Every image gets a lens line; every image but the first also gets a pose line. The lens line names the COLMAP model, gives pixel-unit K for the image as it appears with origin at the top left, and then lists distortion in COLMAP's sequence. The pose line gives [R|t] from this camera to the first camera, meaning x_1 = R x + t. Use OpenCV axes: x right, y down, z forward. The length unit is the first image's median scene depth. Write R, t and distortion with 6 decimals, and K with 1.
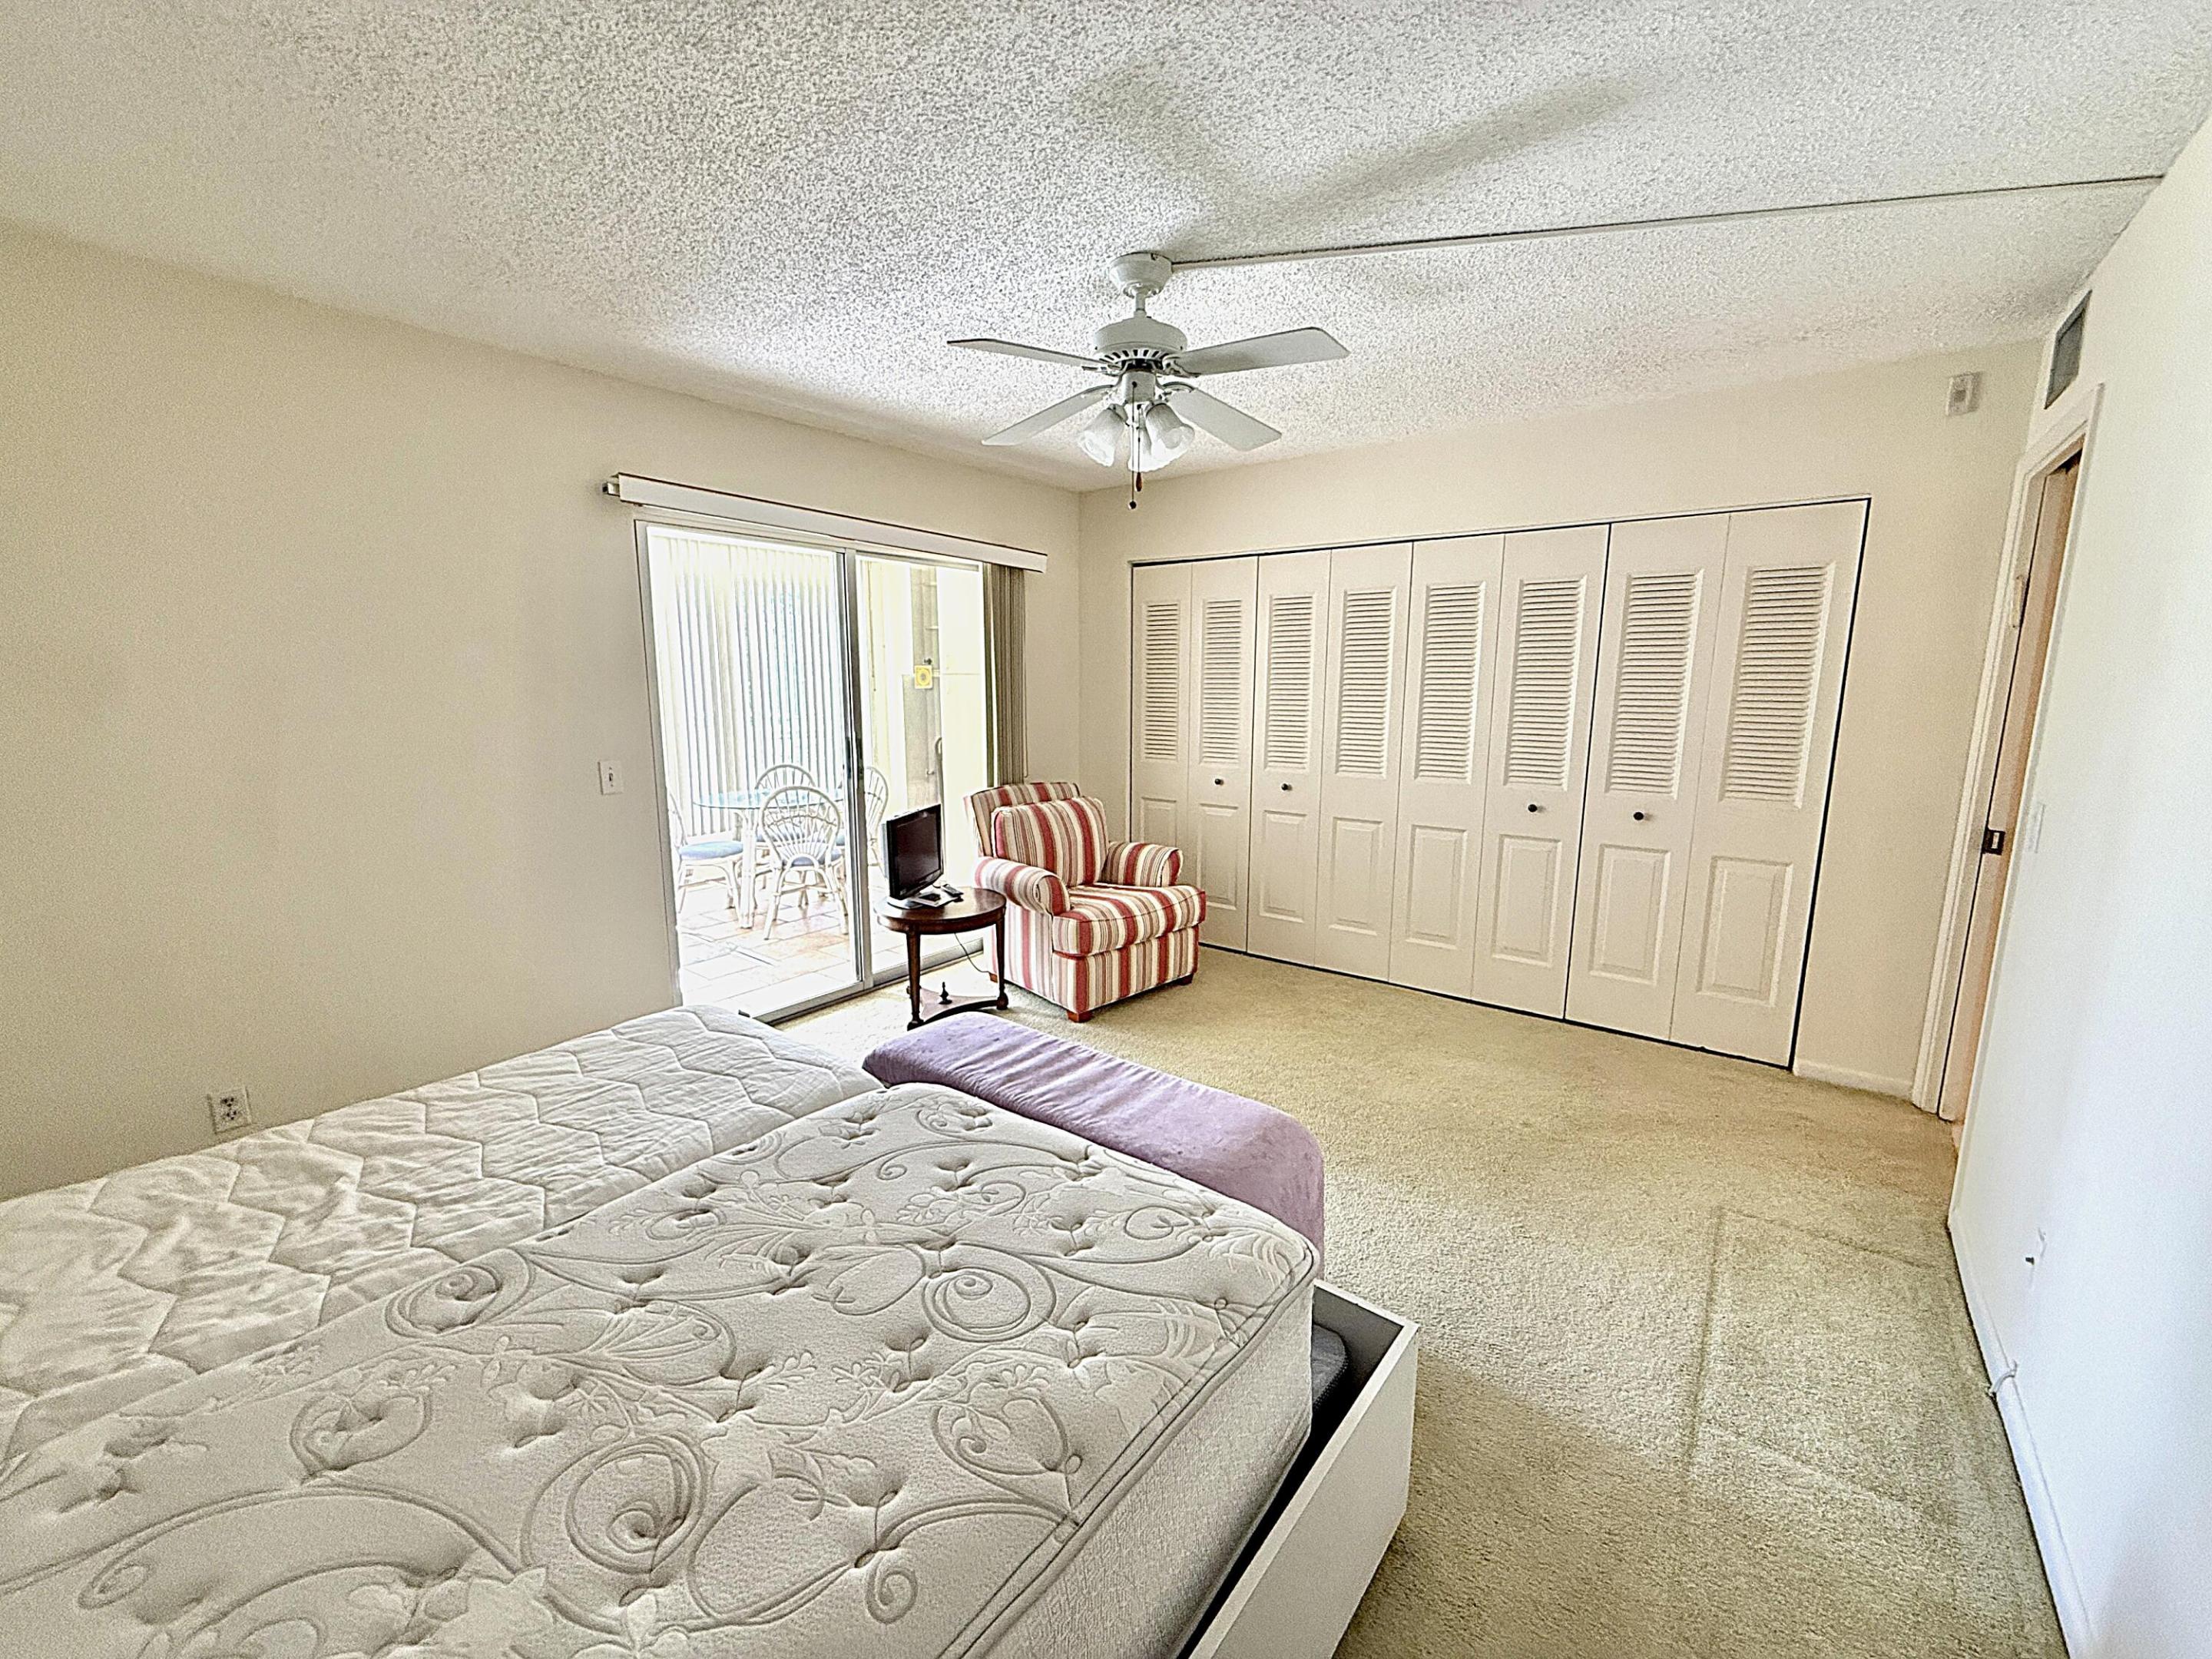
lens RADIAL K [[881.1, 0, 1113.8], [0, 881.1, 831.0], [0, 0, 1]] dist [-0.001727, 0.000783]
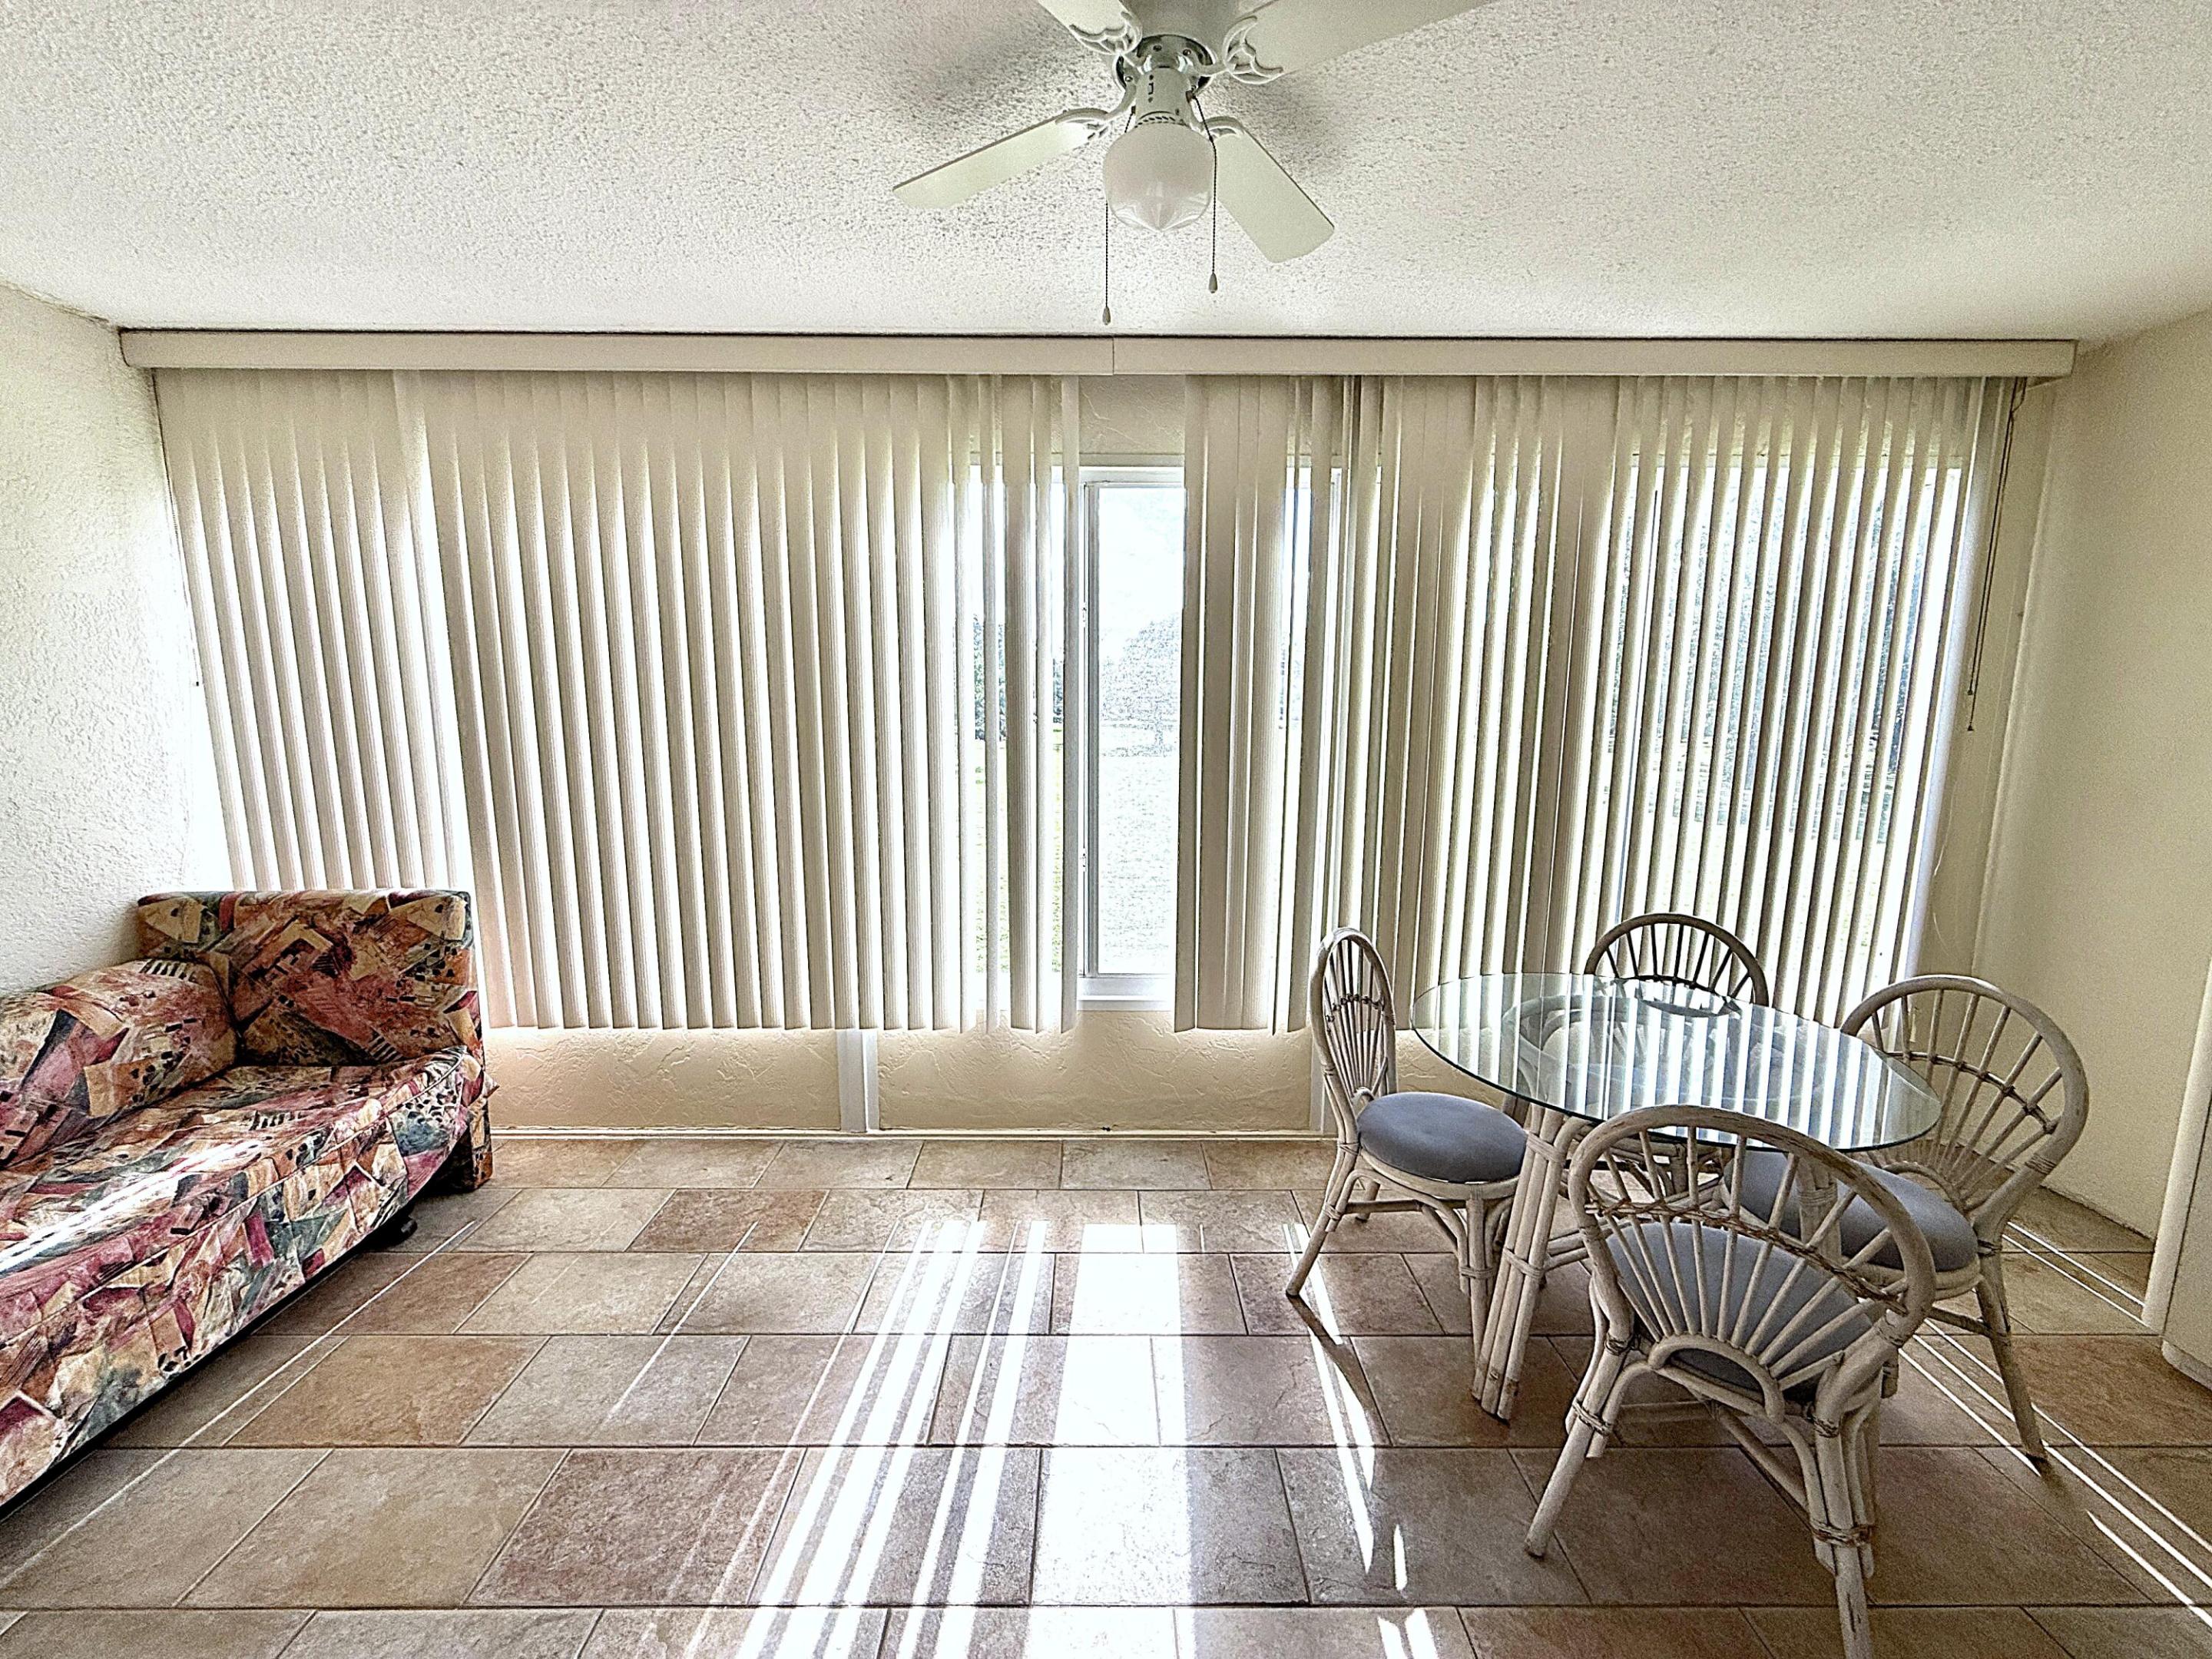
lens RADIAL K [[881.1, 0, 1104.5], [0, 881.1, 825.8], [0, 0, 1]] dist [-0.001727, 0.000783]
pose [[0.608030, 0.117123, -0.785228, -0.225604], [-0.141924, 0.989162, 0.037644, -0.092152], [0.781126, 0.088553, 0.618062, 0.554505]]
